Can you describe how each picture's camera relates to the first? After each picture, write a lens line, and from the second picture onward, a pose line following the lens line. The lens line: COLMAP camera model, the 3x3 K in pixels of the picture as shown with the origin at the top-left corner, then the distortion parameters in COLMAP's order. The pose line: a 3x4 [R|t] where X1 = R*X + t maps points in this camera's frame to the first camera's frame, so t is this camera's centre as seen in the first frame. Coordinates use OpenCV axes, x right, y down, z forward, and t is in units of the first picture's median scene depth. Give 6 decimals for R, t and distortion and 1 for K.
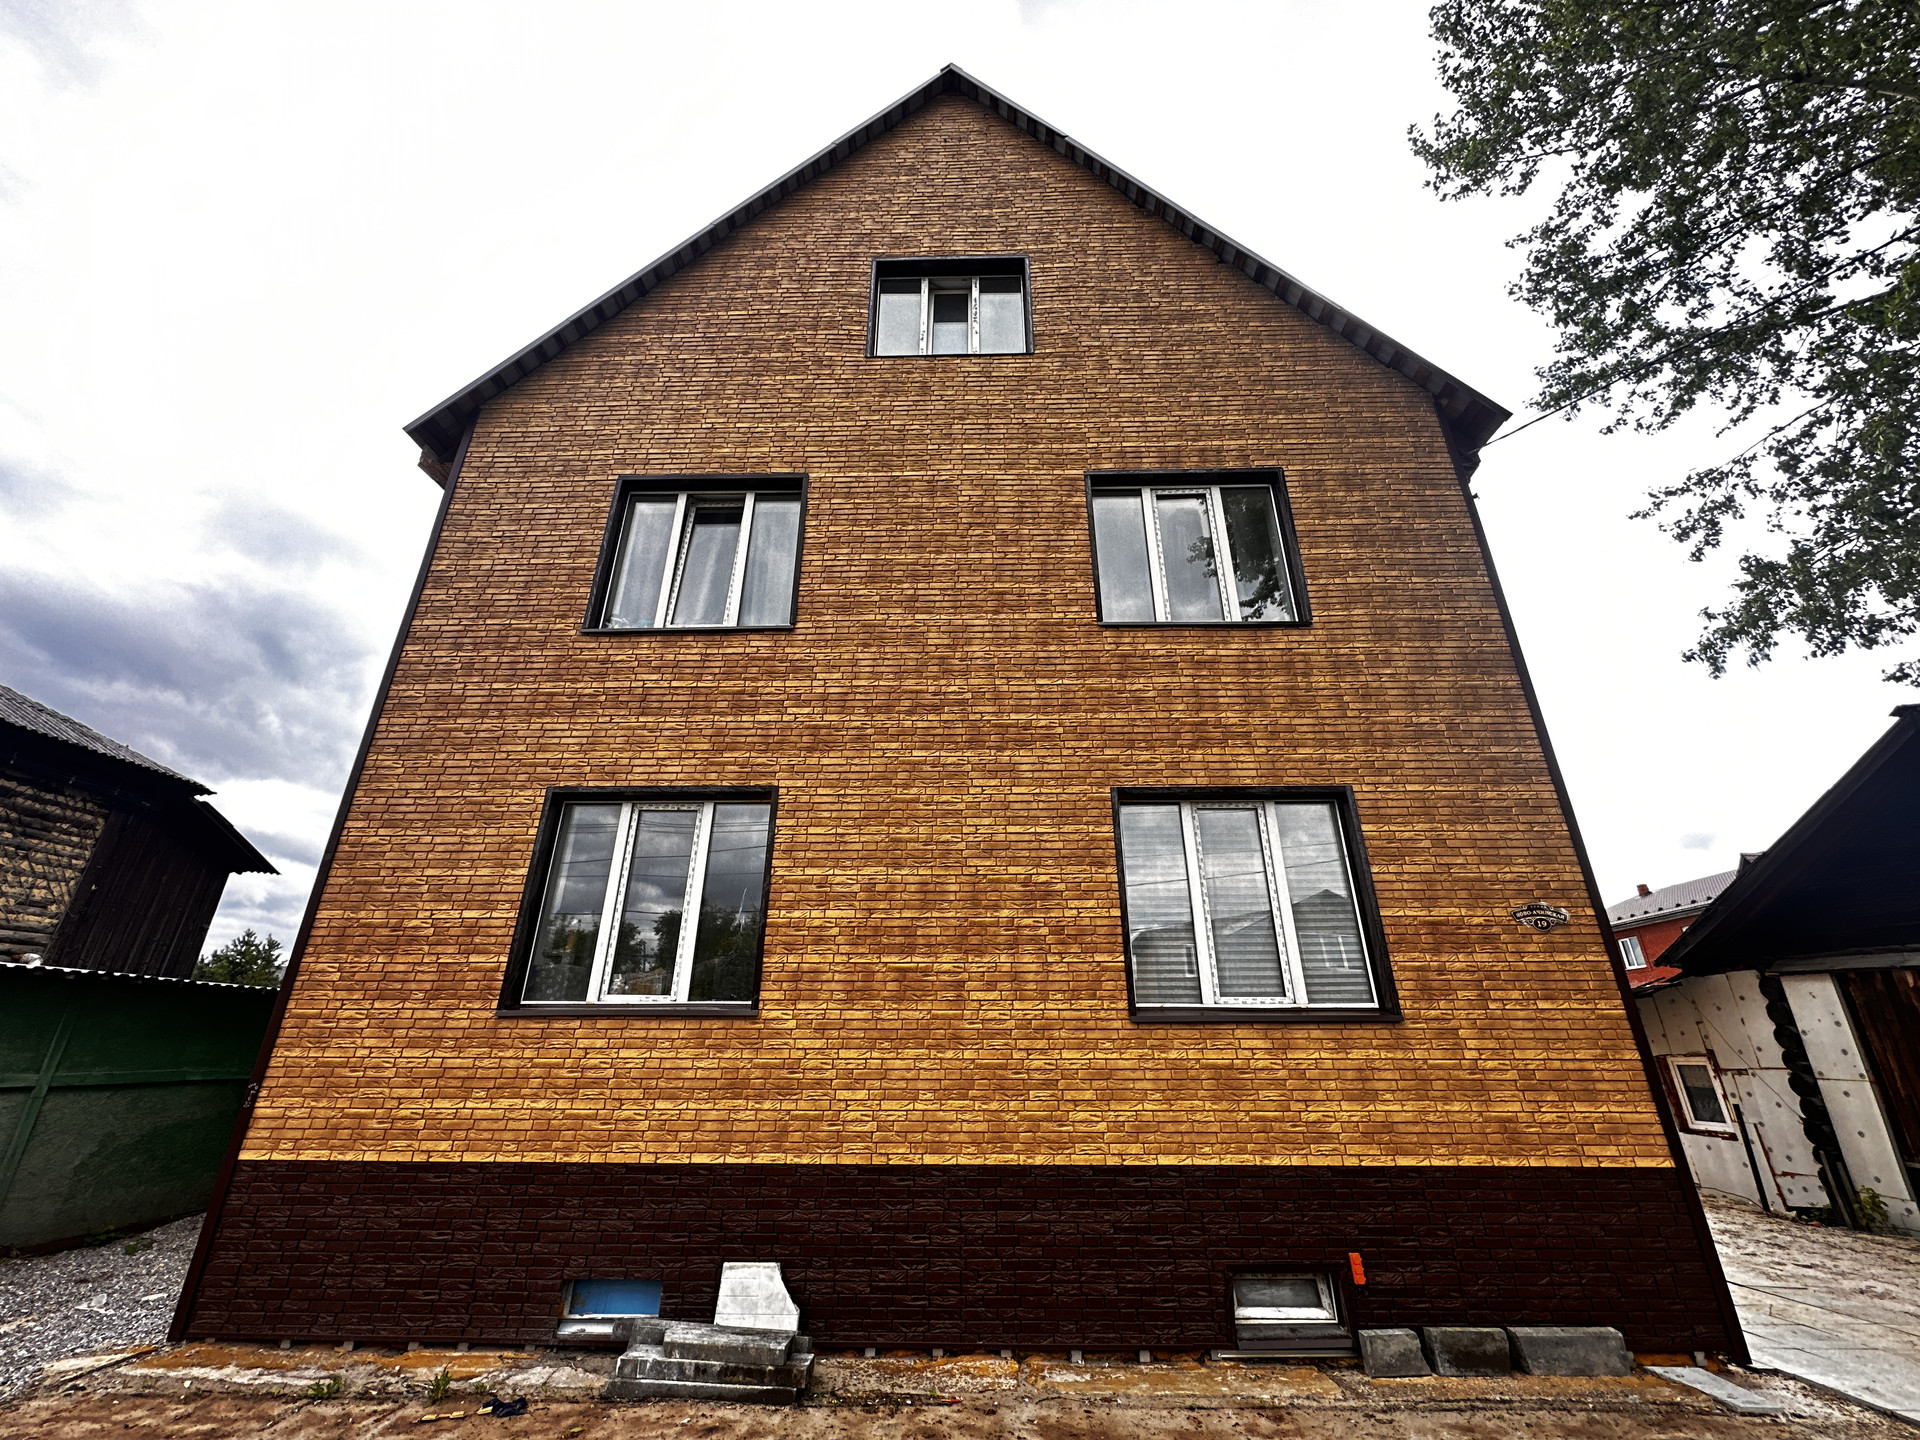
lens RADIAL K [[778.6, 0, 951.2], [0, 778.6, 709.7], [0, 0, 1]] dist [-0.000503, -0.001211]
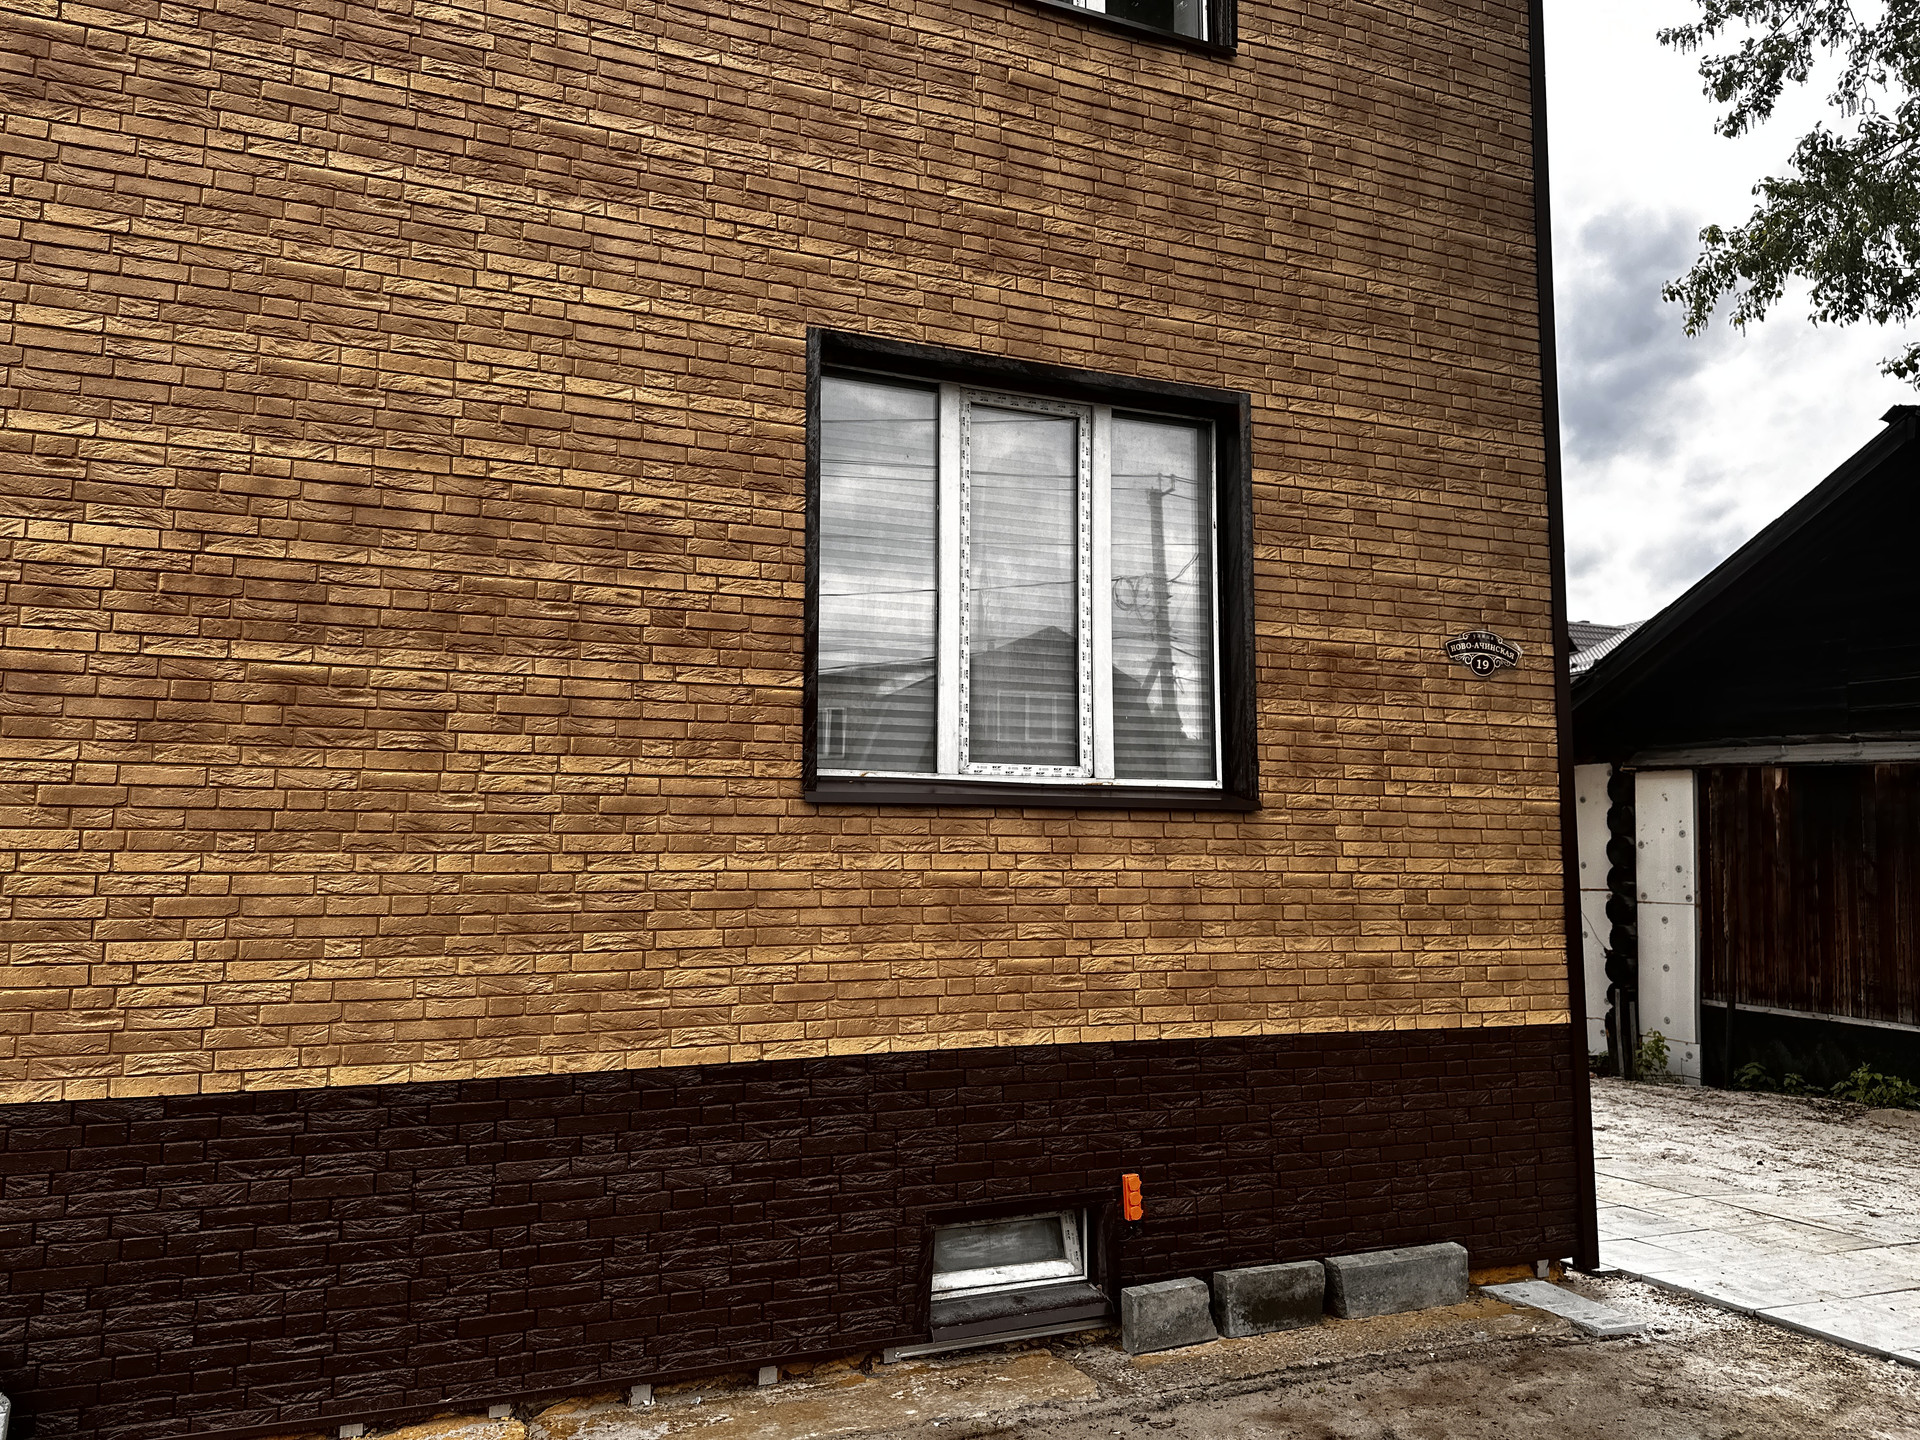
lens RADIAL K [[1326.7, 0, 944.1], [0, 1326.7, 731.2], [0, 0, 1]] dist [0.060965, -0.066694]
pose [[0.923184, 0.040227, 0.382247, -0.010545], [-0.154096, 0.949820, 0.272206, 0.097952], [-0.352116, -0.310199, 0.883058, 0.202484]]
